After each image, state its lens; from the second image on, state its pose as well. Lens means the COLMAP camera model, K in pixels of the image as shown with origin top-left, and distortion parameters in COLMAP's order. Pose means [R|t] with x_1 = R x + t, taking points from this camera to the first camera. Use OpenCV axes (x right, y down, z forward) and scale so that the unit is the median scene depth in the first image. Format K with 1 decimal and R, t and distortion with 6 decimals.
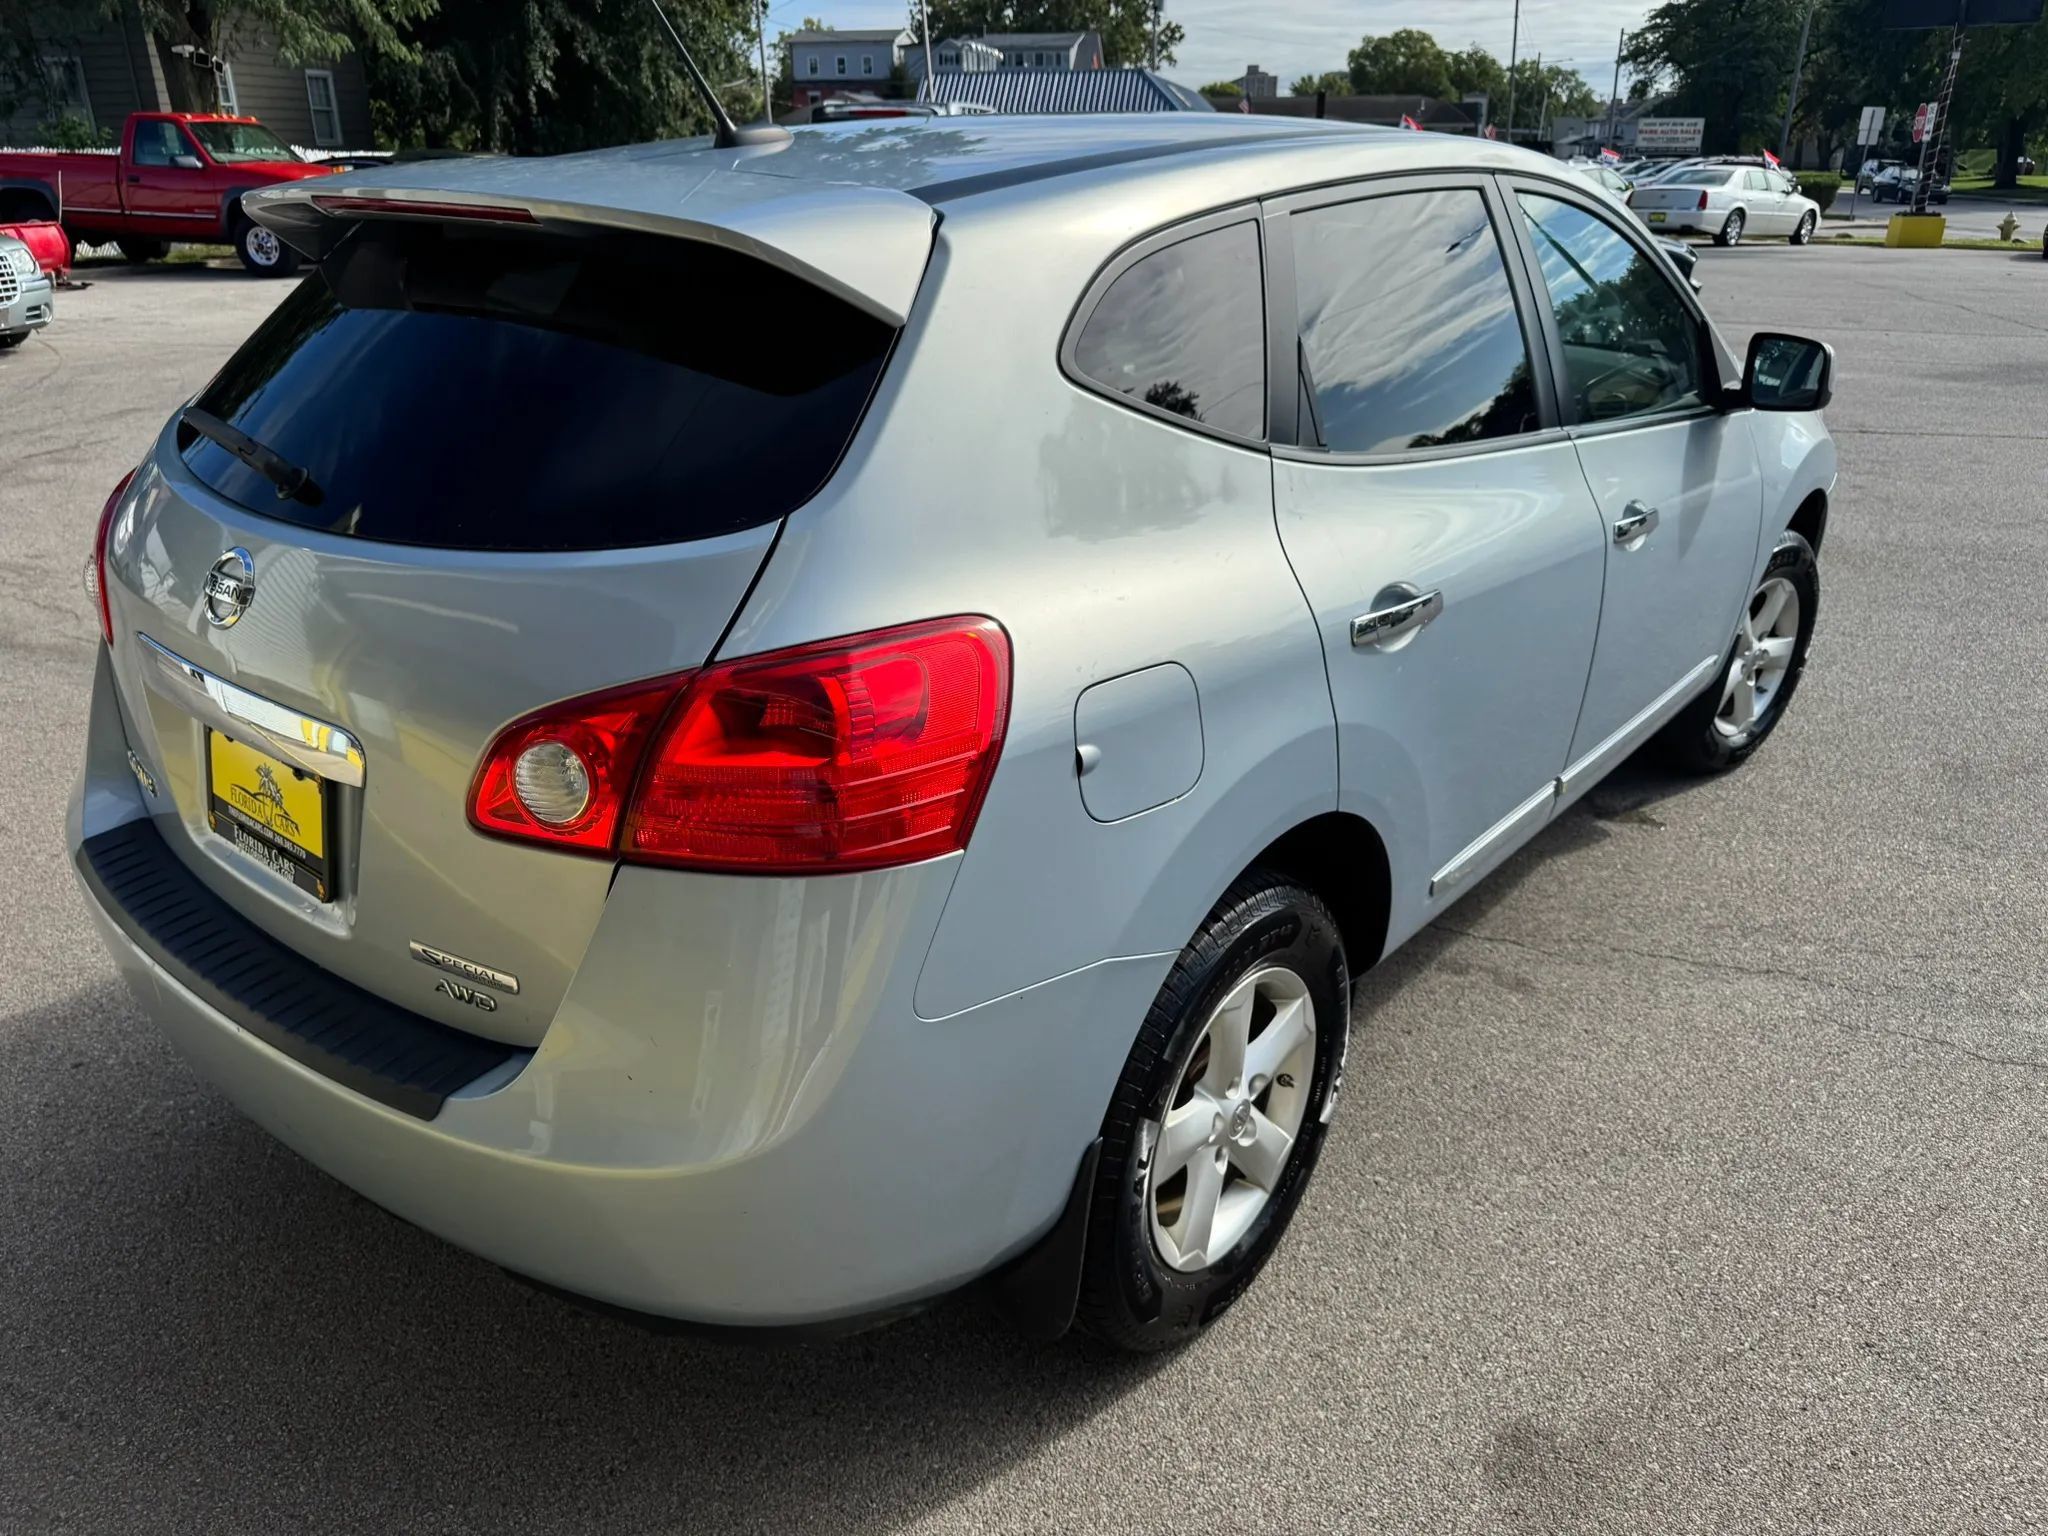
lens RADIAL K [[1468.8, 0, 1021.3], [0, 1468.8, 788.3], [0, 0, 1]] dist [-0.004431, -0.009484]
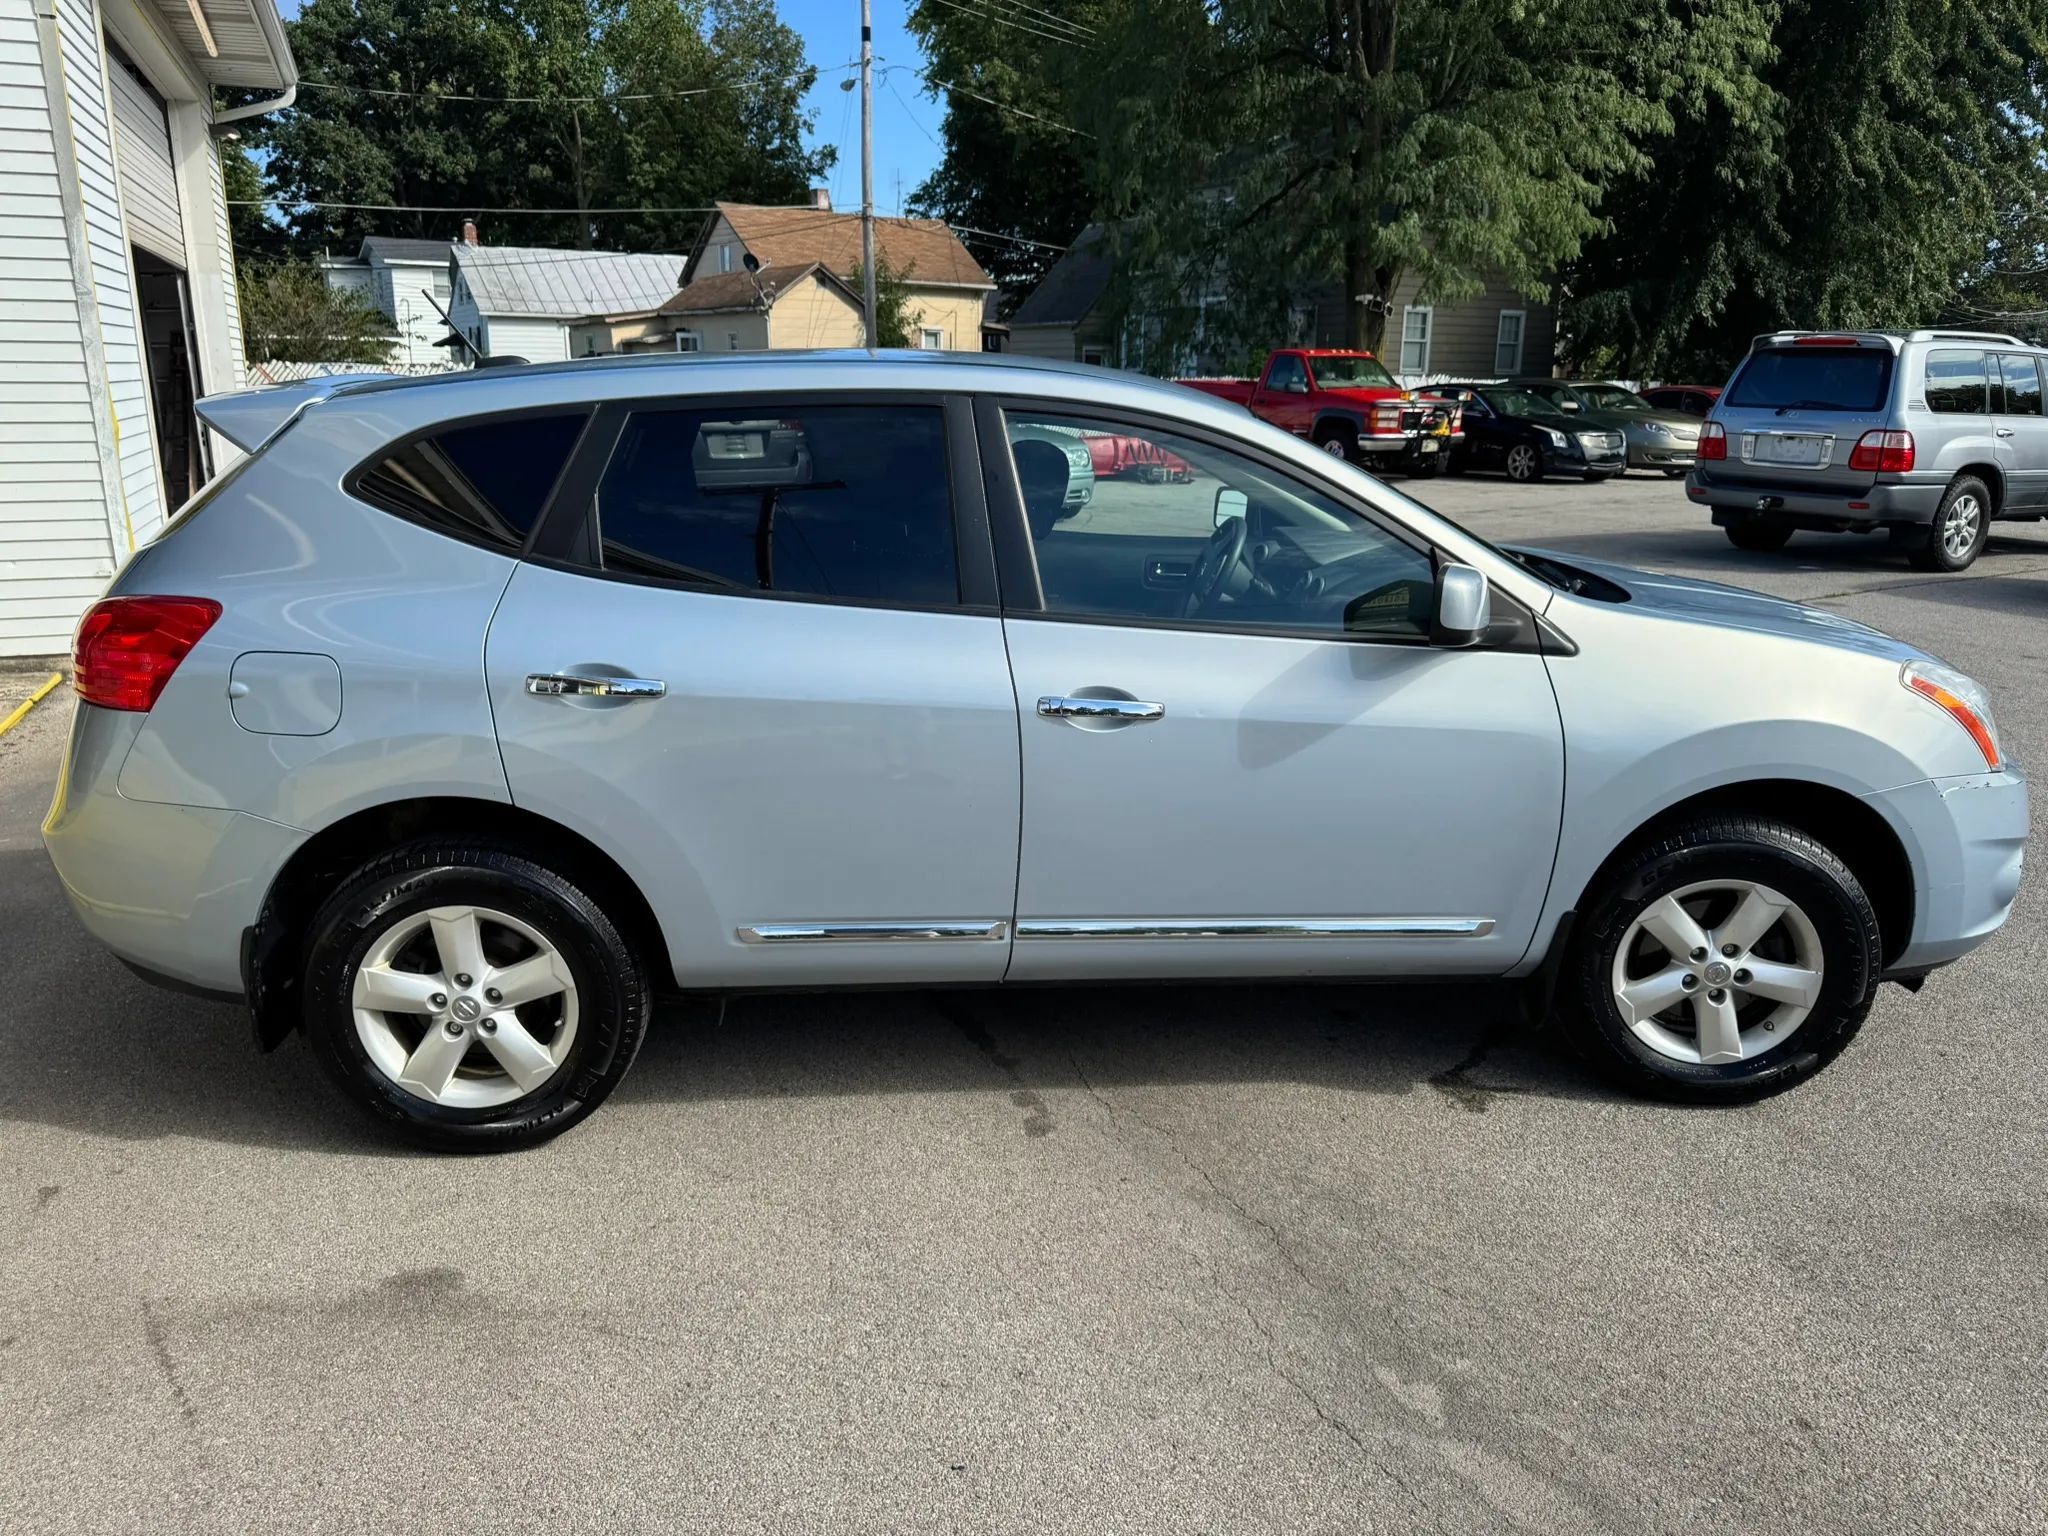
lens RADIAL K [[1476.4, 0, 1017.3], [0, 1476.4, 767.9], [0, 0, 1]] dist [-0.003511, -0.011184]
pose [[0.692477, 0.183095, -0.697819, 0.164643], [-0.287402, 0.957205, -0.034049, -0.011863], [0.661722, 0.224133, 0.715464, 0.028702]]
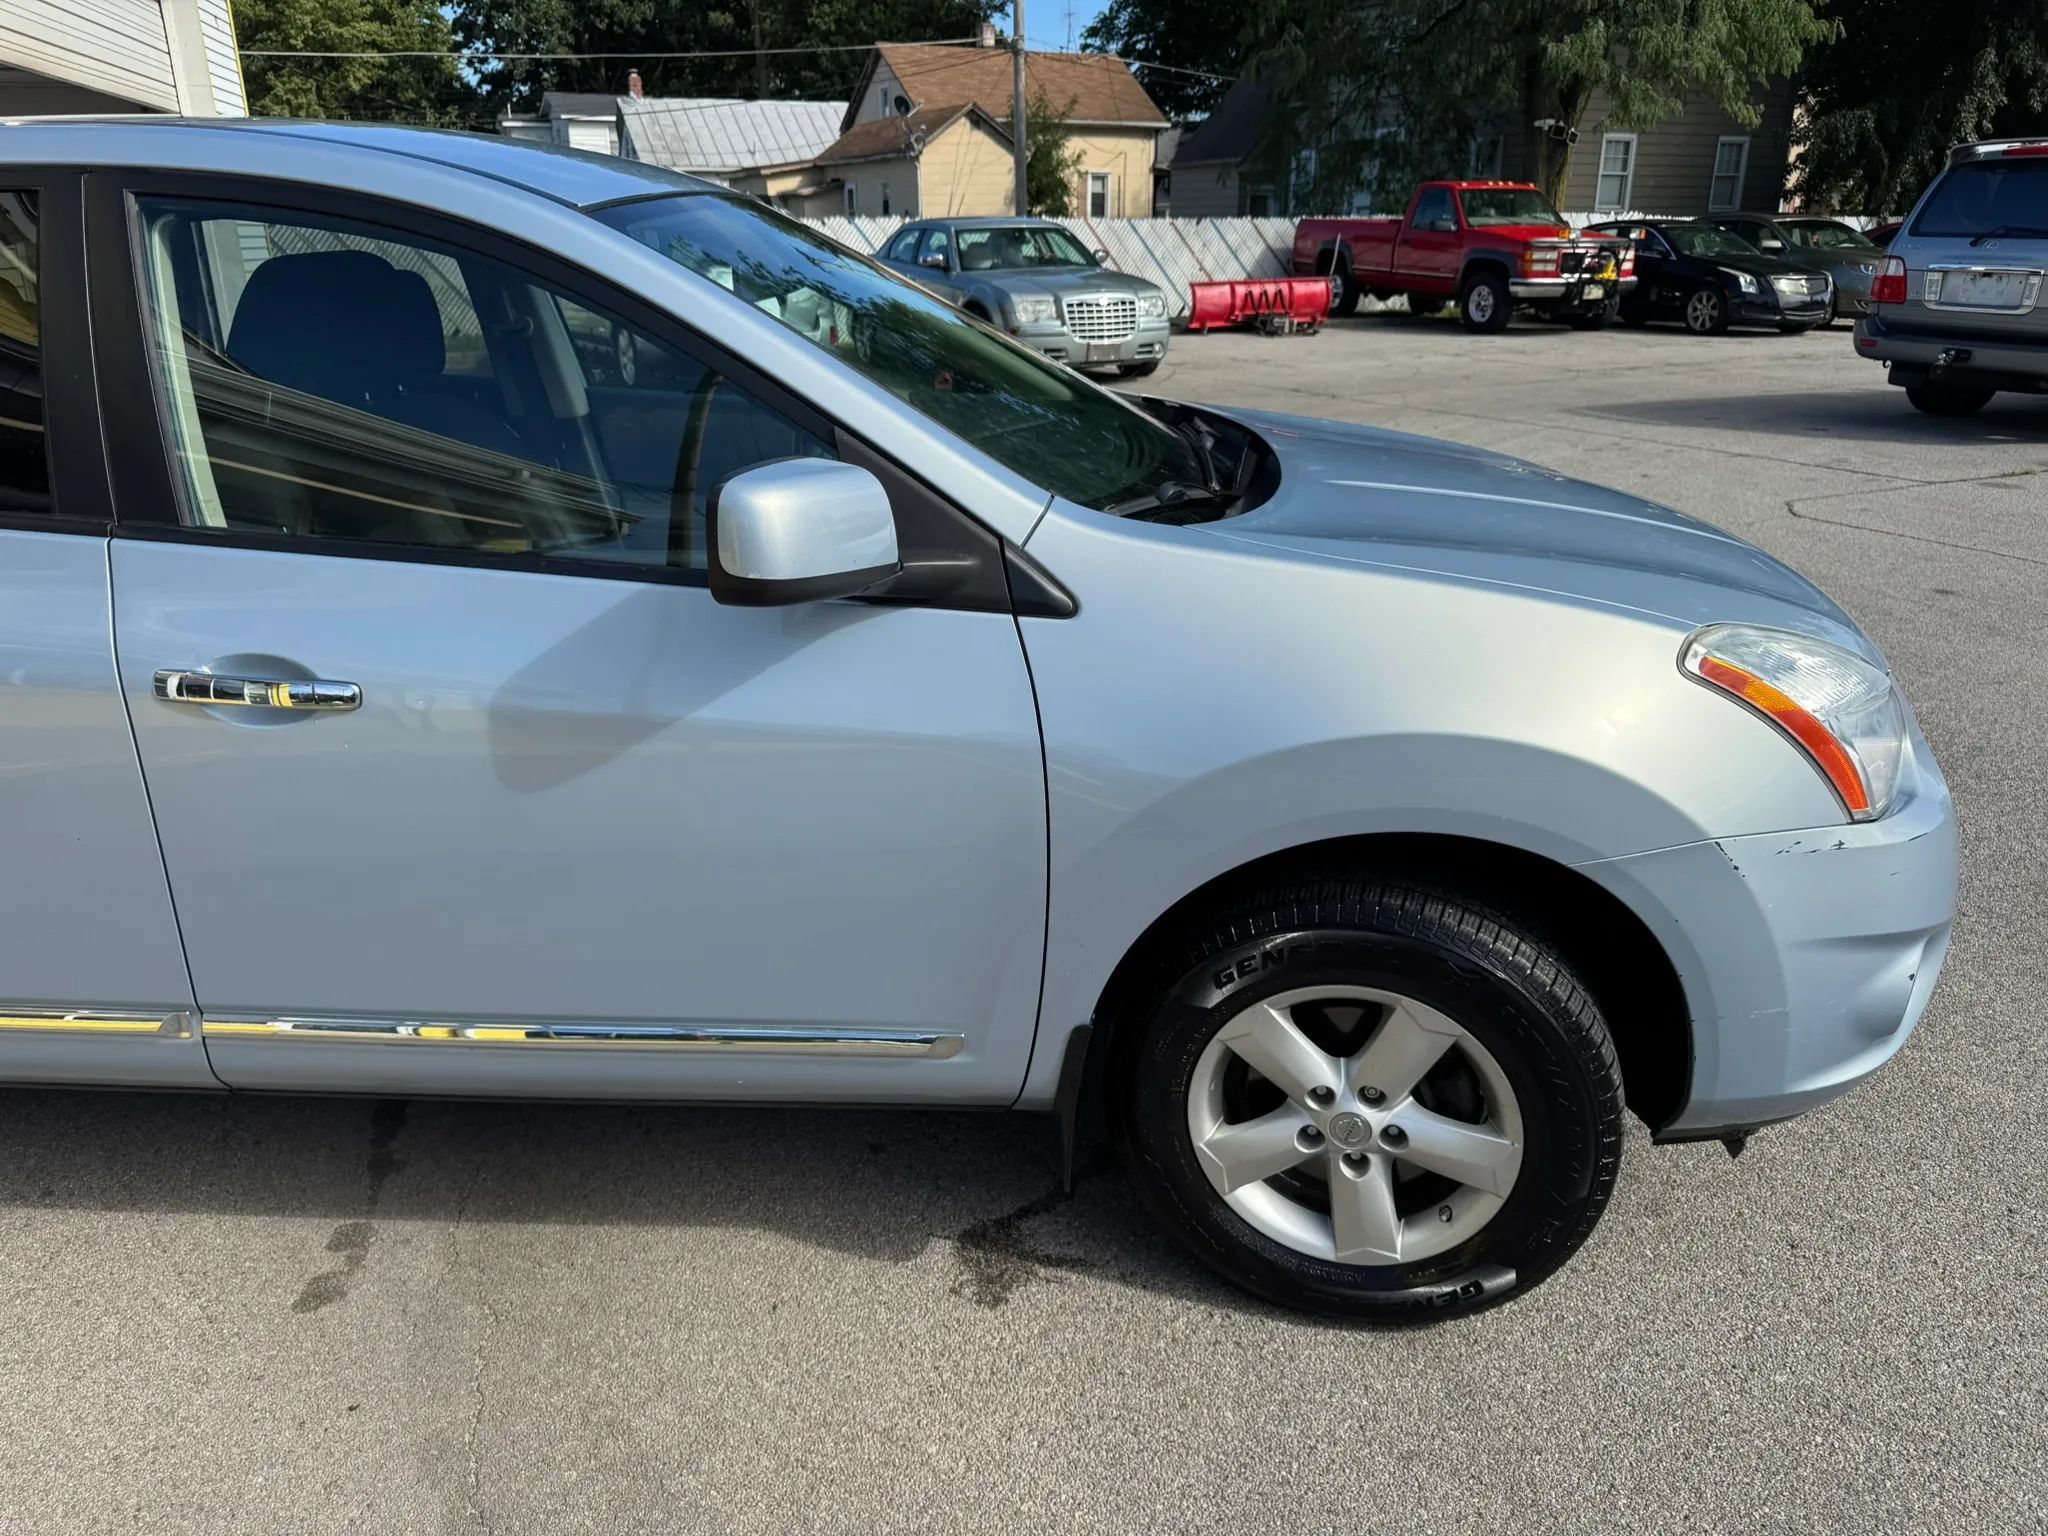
lens RADIAL K [[1481.7, 0, 1015.0], [0, 1481.7, 775.2], [0, 0, 1]] dist [-0.020031, 0.006757]
pose [[0.585816, 0.269024, -0.764490, 0.165797], [-0.307695, 0.946498, 0.097292, -0.045618], [0.749762, 0.178235, 0.637251, 0.121611]]
